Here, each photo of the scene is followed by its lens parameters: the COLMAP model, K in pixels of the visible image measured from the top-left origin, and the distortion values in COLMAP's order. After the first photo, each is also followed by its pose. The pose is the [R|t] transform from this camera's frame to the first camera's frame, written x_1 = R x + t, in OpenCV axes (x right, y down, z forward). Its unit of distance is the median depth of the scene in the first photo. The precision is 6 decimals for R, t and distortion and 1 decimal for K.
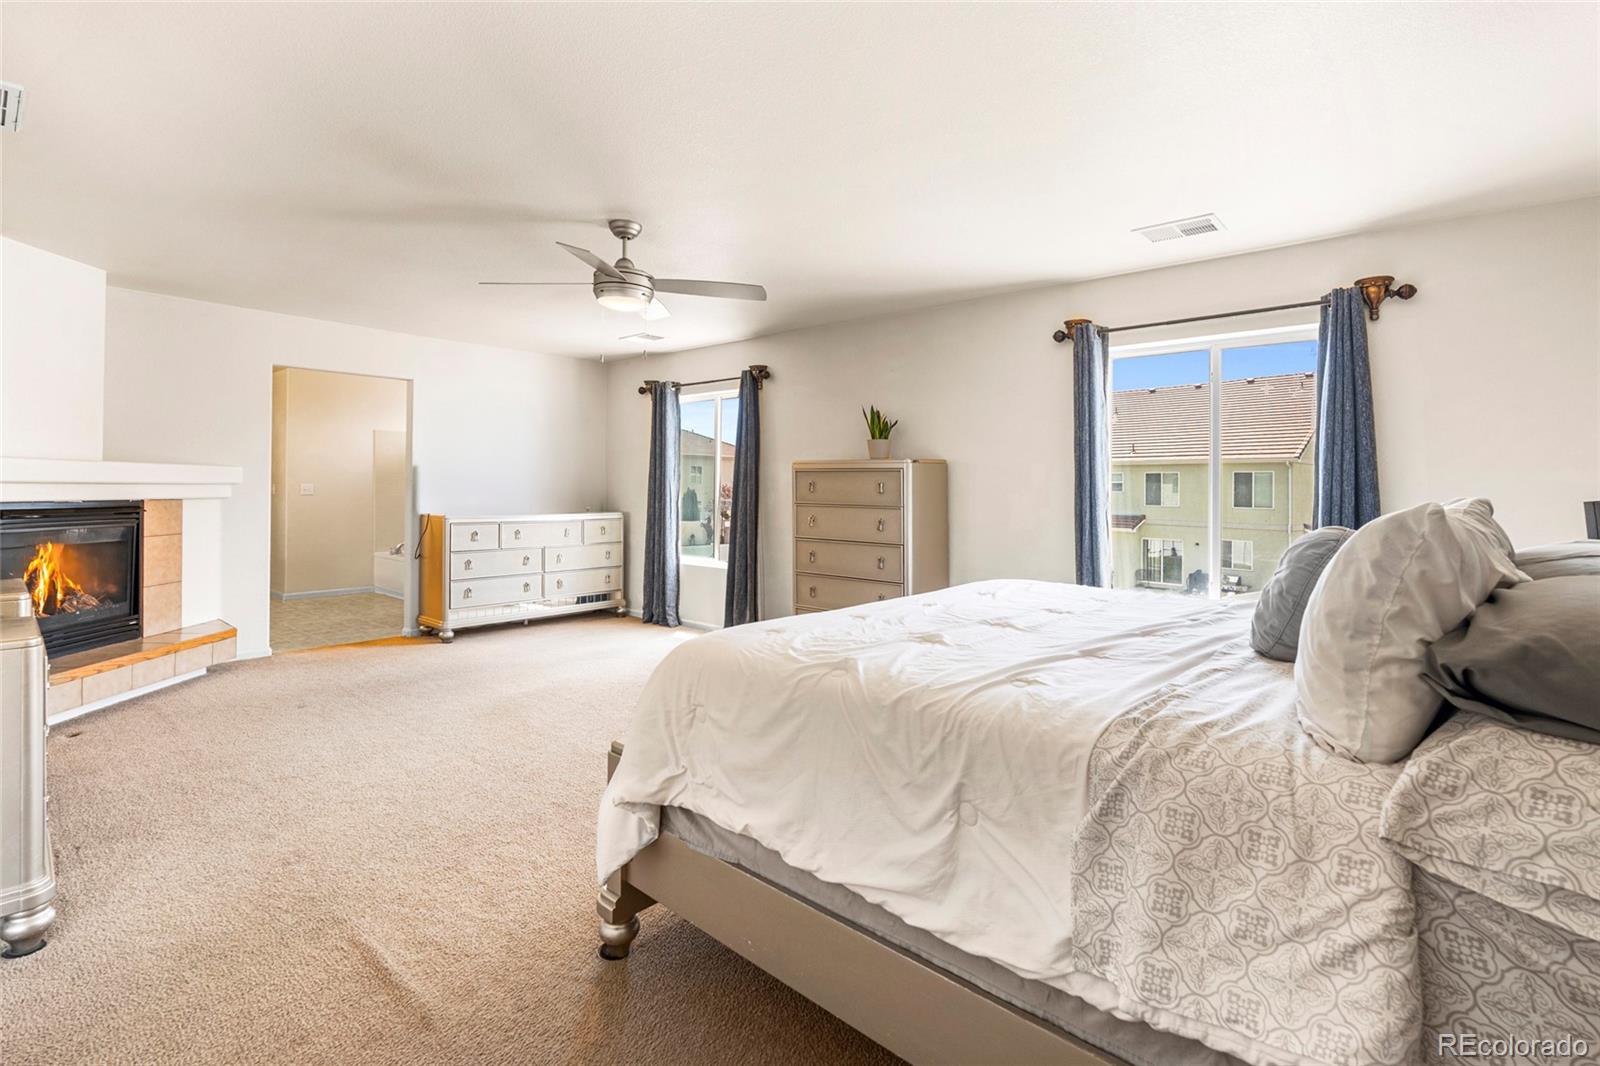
lens RADIAL K [[712.5, 0, 754.7], [0, 712.5, 484.6], [0, 0, 1]] dist [-0.001333, 0.000455]
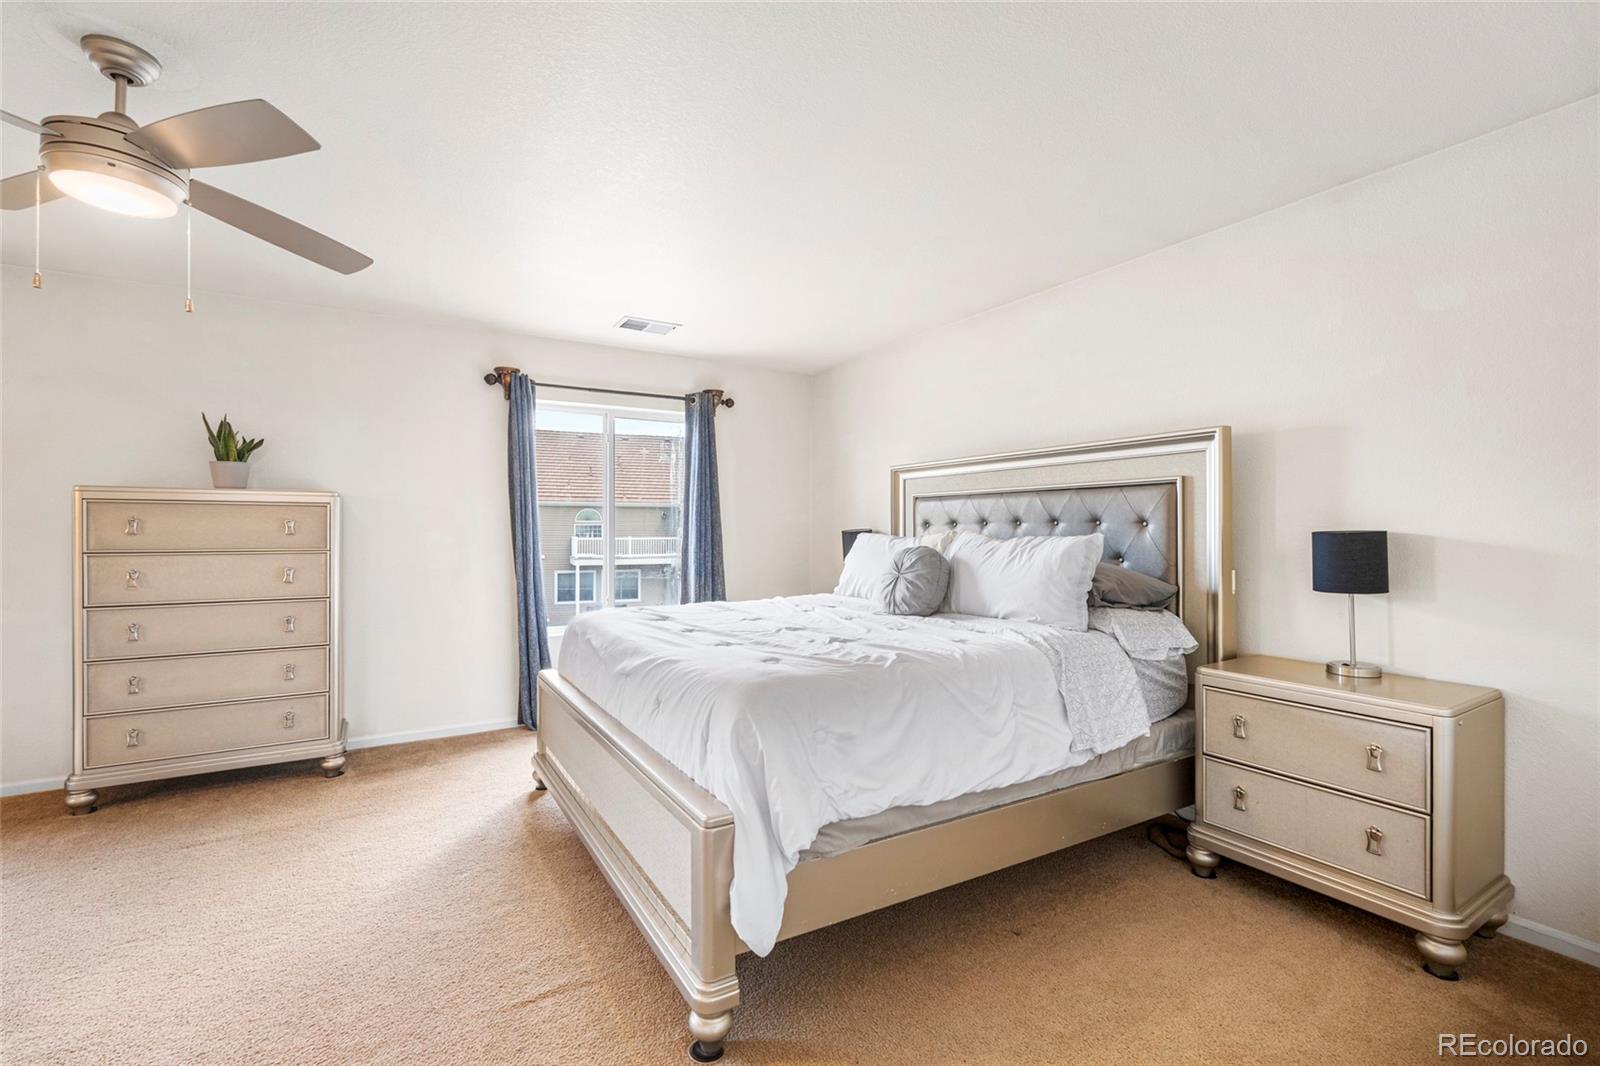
lens RADIAL K [[712.5, 0, 797.4], [0, 712.5, 526.5], [0, 0, 1]] dist [-0.001333, 0.000455]
pose [[0.303141, -0.012827, 0.952859, -0.552486], [-0.000205, 0.999908, 0.013526, -0.010786], [-0.952946, -0.004296, 0.303111, 0.340532]]
